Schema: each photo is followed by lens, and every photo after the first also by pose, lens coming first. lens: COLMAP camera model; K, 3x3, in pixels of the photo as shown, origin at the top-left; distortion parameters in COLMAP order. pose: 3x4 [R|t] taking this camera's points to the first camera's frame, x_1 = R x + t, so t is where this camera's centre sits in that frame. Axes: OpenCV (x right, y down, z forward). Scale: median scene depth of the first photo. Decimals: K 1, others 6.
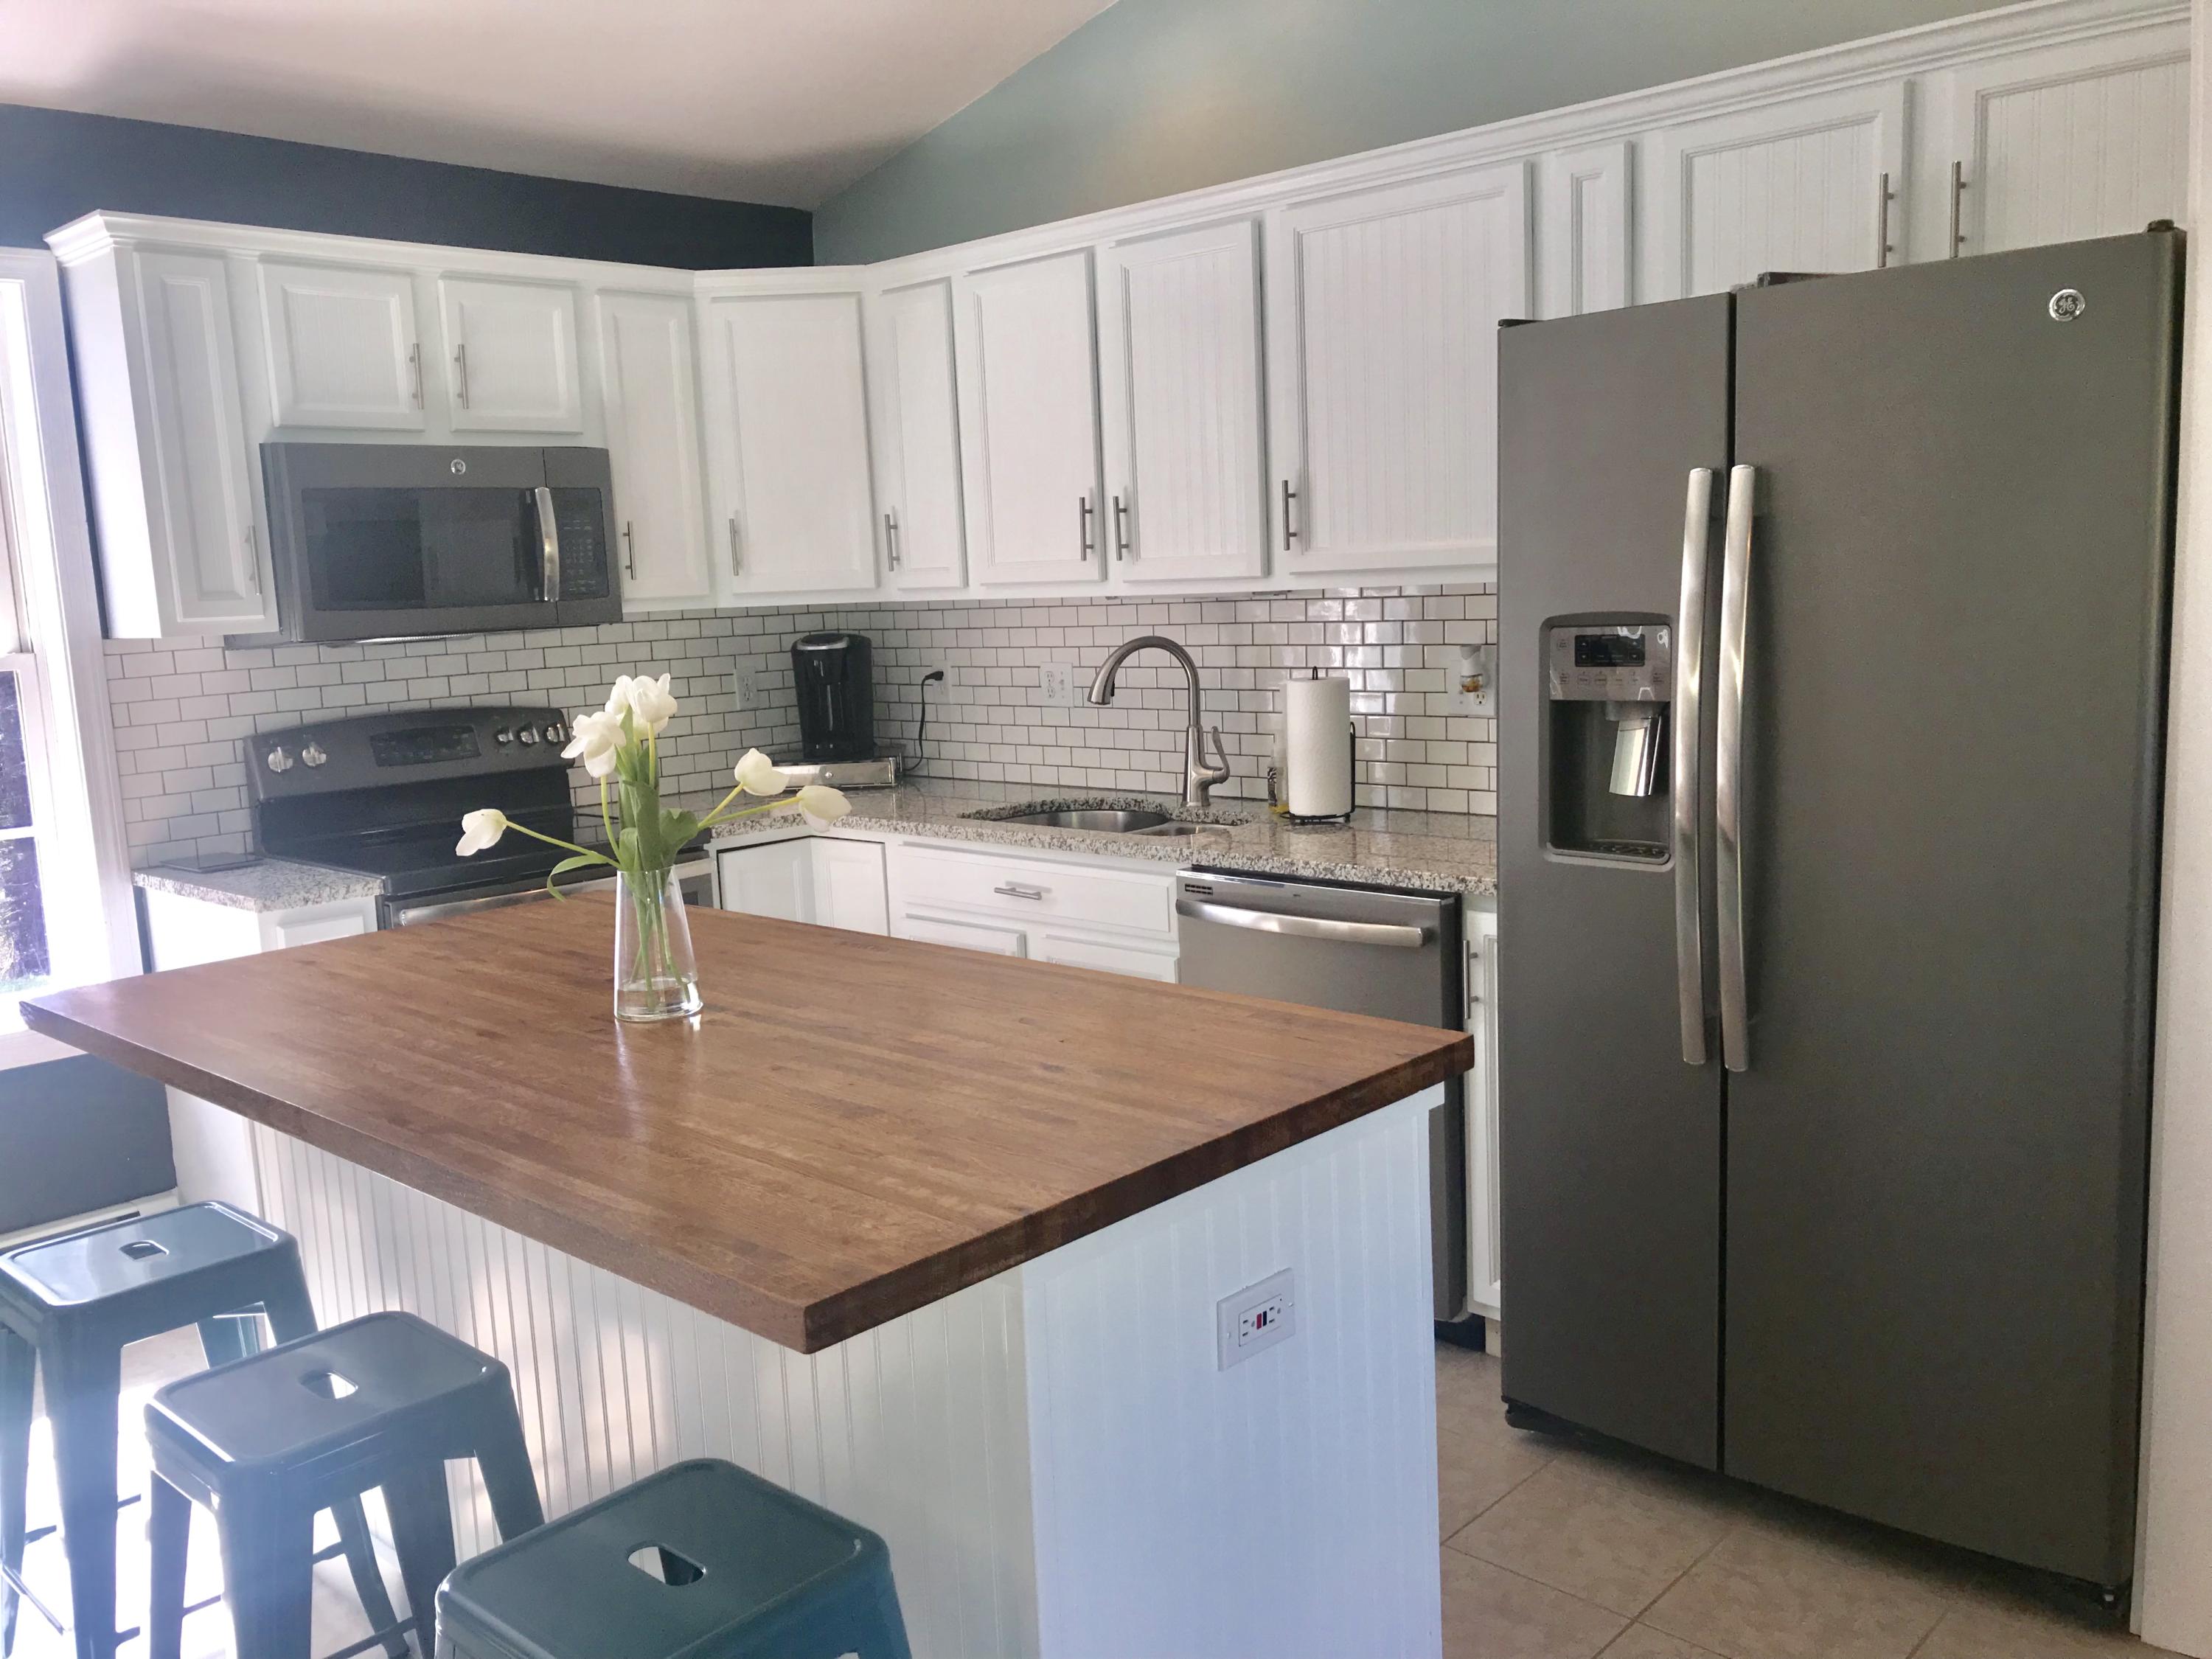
lens RADIAL K [[1806.7, 0, 1112.1], [0, 1806.7, 829.2], [0, 0, 1]] dist [0.070830, 0.002152]
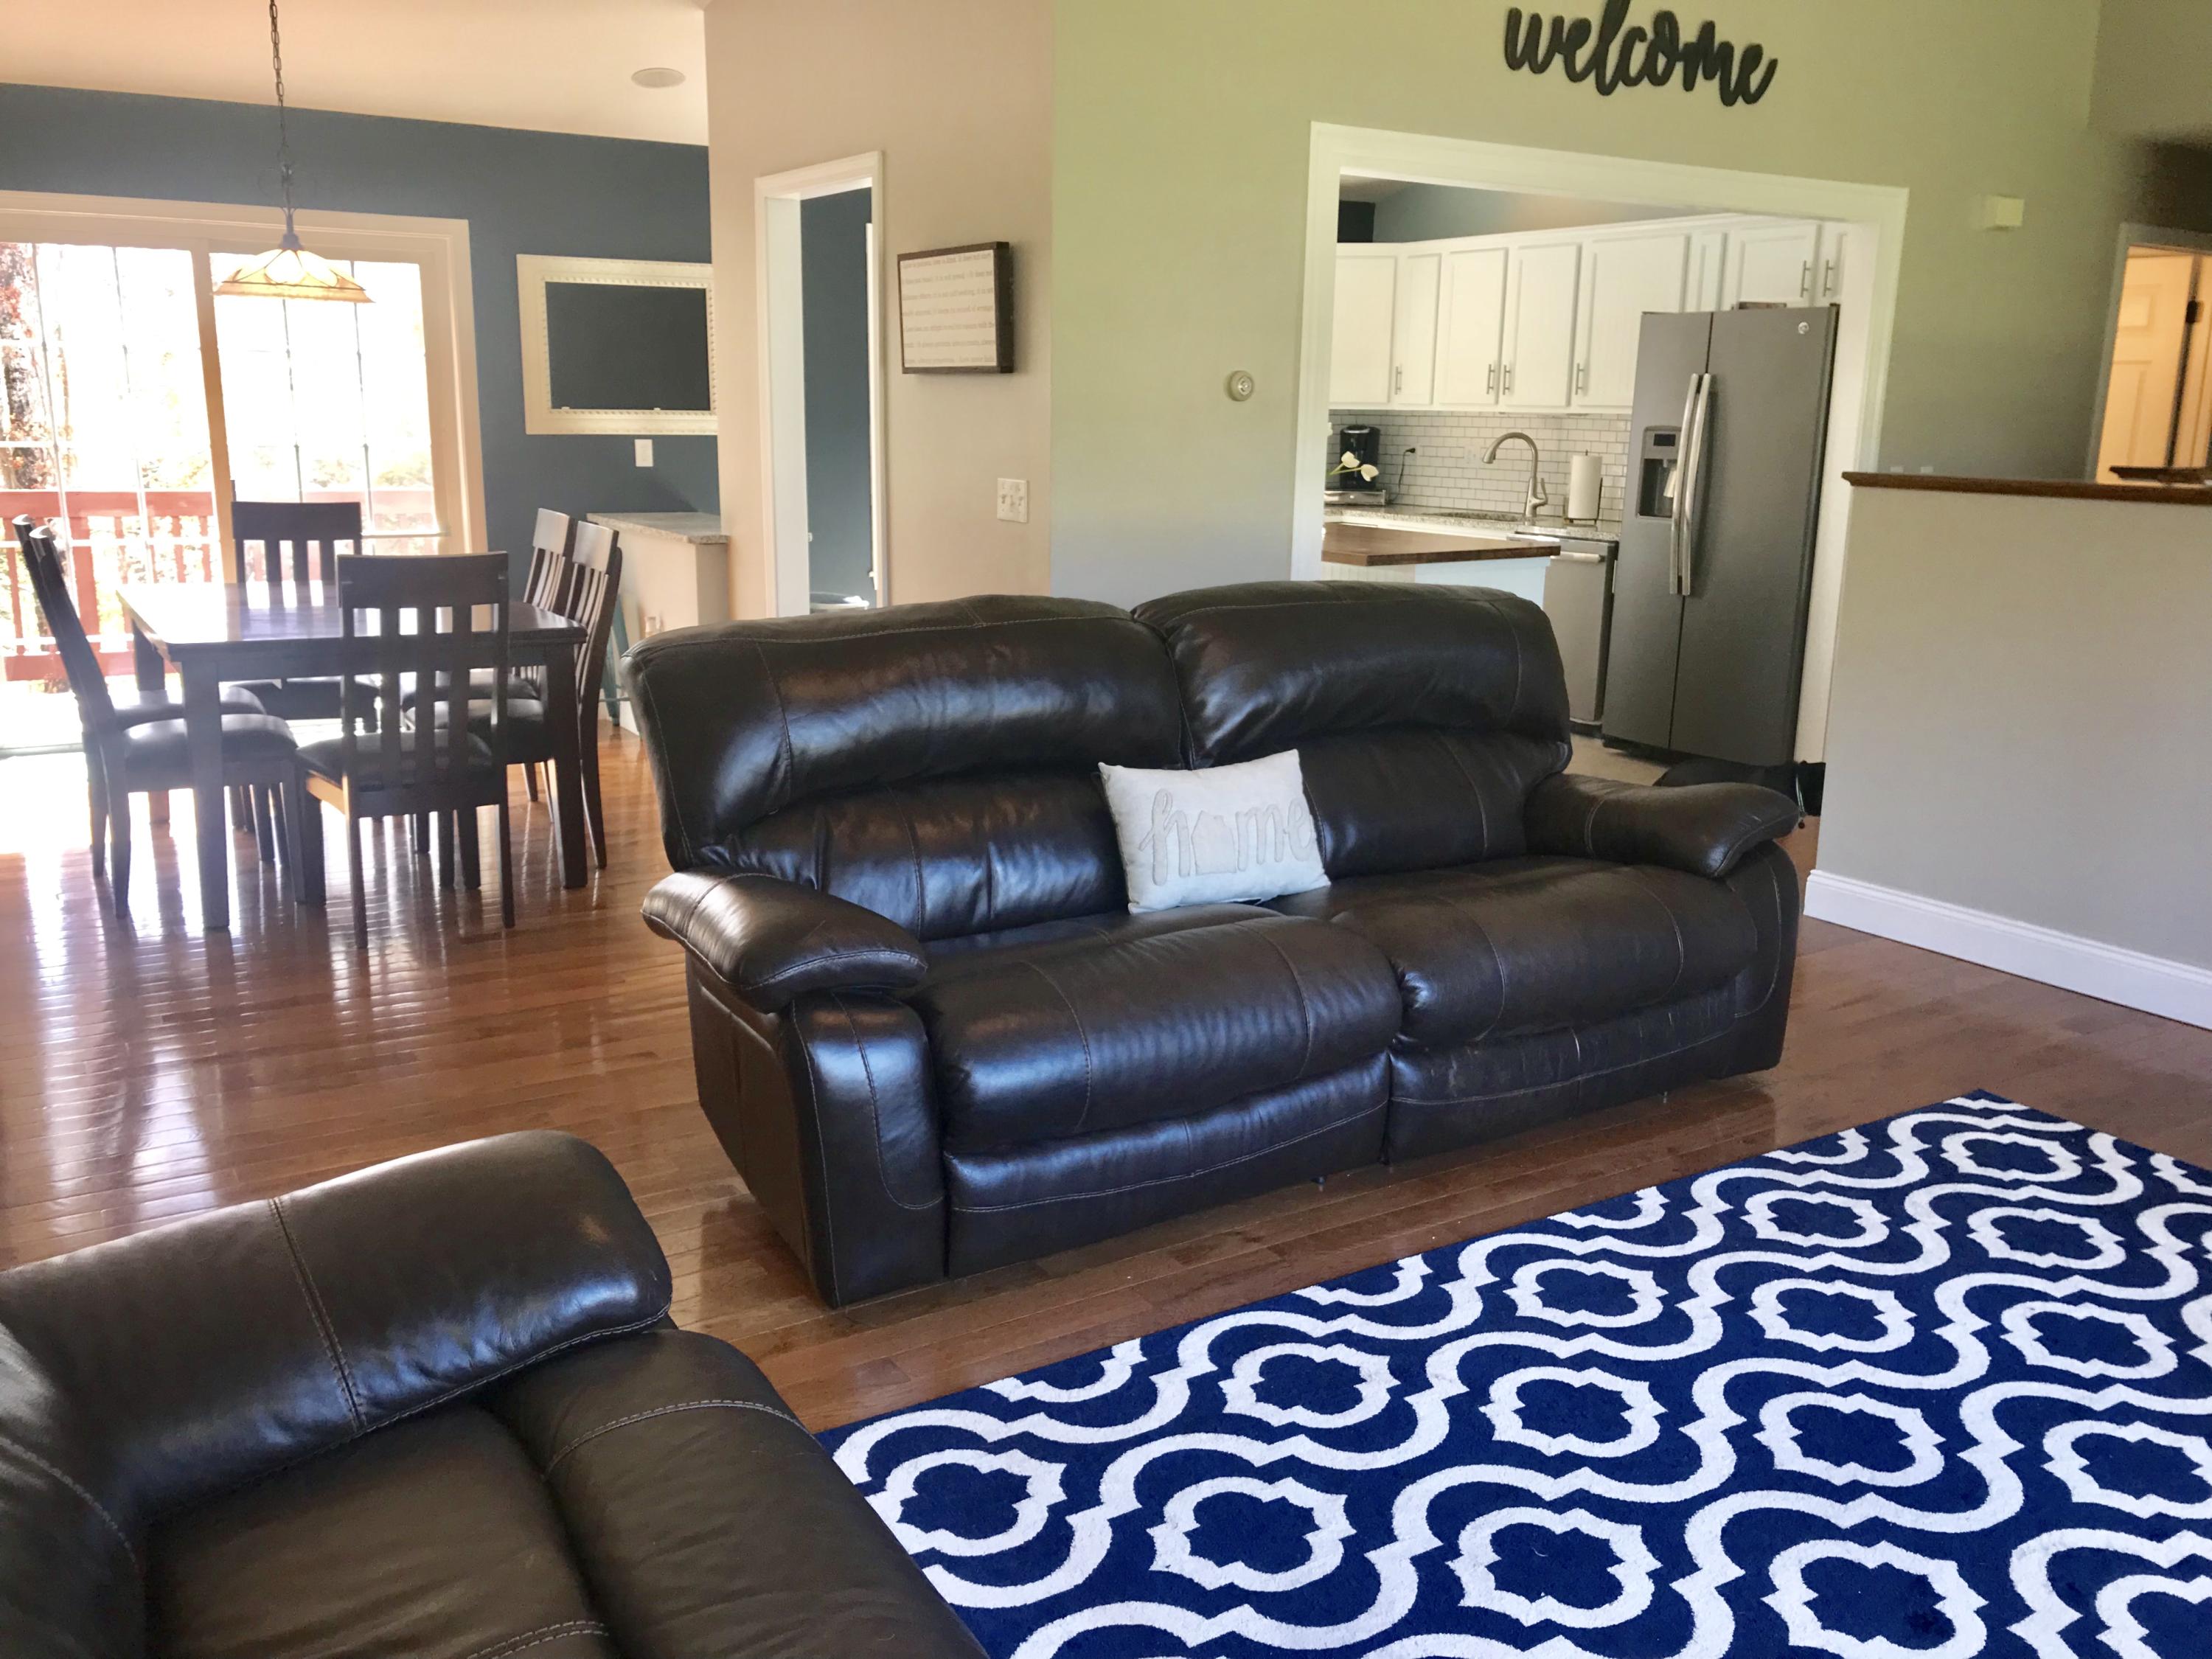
lens RADIAL K [[1806.7, 0, 1102.6], [0, 1806.7, 834.6], [0, 0, 1]] dist [0.070830, 0.002152]
pose [[0.963313, 0.116672, -0.241694, 0.120824], [-0.091899, 0.989519, 0.111389, 0.161000], [0.252156, -0.085091, 0.963938, -1.178248]]
